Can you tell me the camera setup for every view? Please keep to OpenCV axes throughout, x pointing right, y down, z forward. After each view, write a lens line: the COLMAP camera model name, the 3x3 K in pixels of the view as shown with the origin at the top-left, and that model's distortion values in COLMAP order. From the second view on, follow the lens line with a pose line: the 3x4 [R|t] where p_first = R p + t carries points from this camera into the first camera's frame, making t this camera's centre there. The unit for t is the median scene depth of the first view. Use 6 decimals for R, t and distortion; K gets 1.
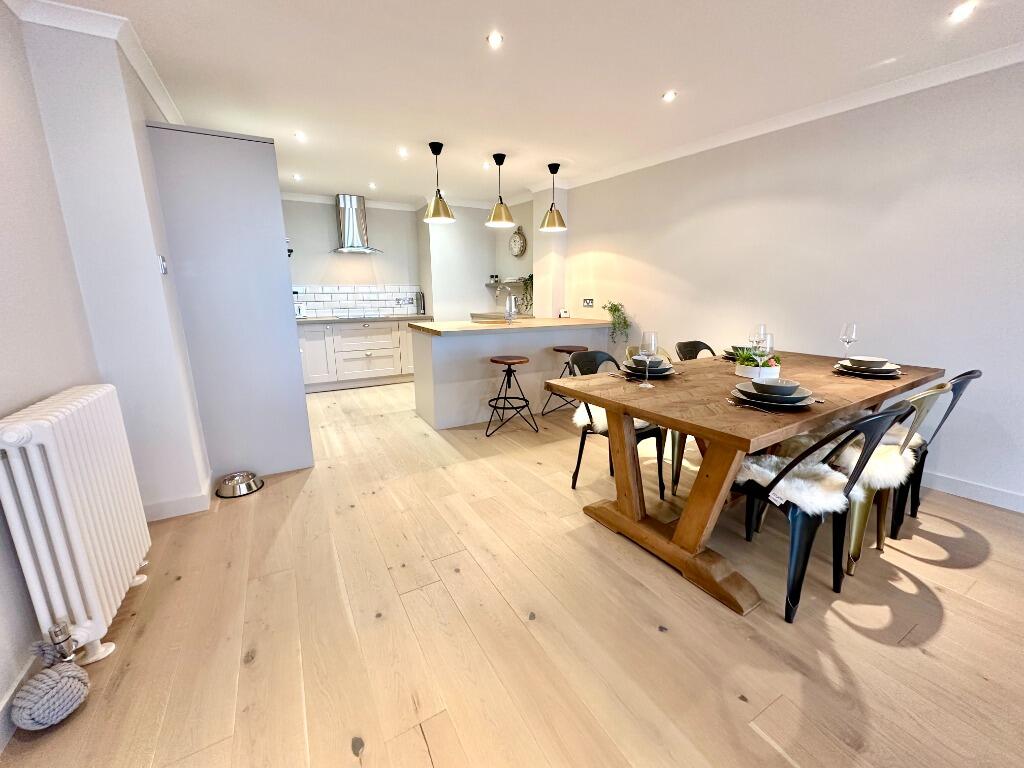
lens RADIAL K [[408.4, 0, 517.3], [0, 408.4, 383.7], [0, 0, 1]] dist [0.000157, -0.000360]
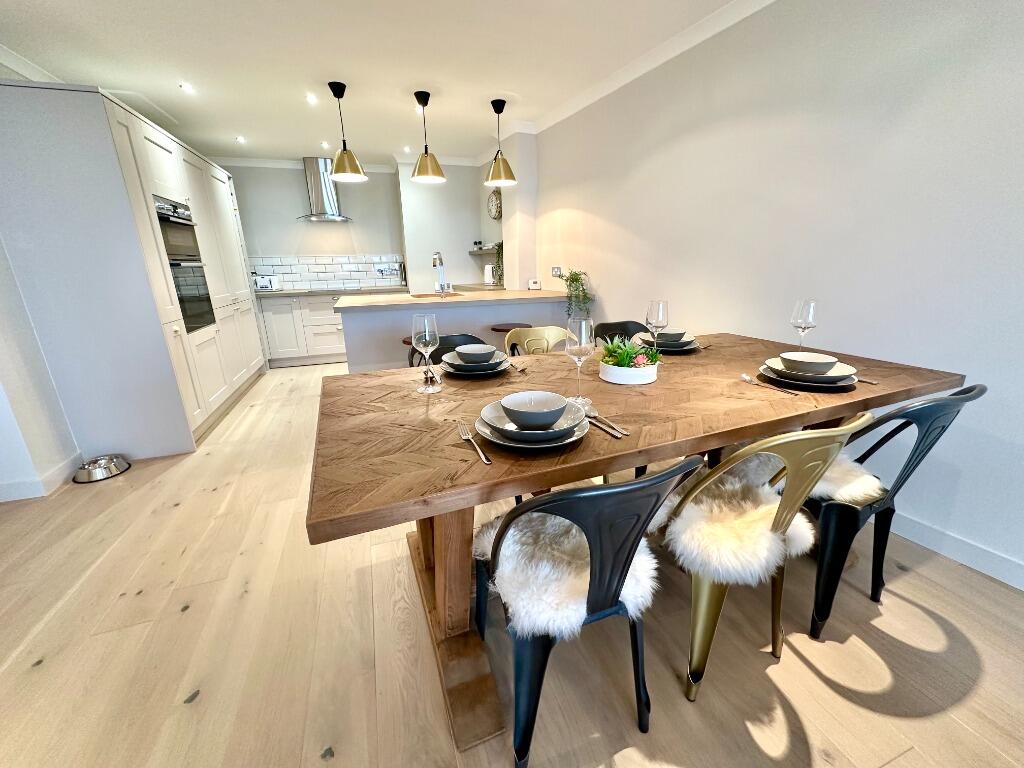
lens RADIAL K [[408.4, 0, 517.3], [0, 408.4, 383.7], [0, 0, 1]] dist [0.000157, -0.000360]
pose [[0.983494, 0.036806, -0.177159, 0.344651], [-0.024002, 0.996978, 0.073880, -0.036850], [0.179343, -0.068409, 0.981405, 0.189195]]
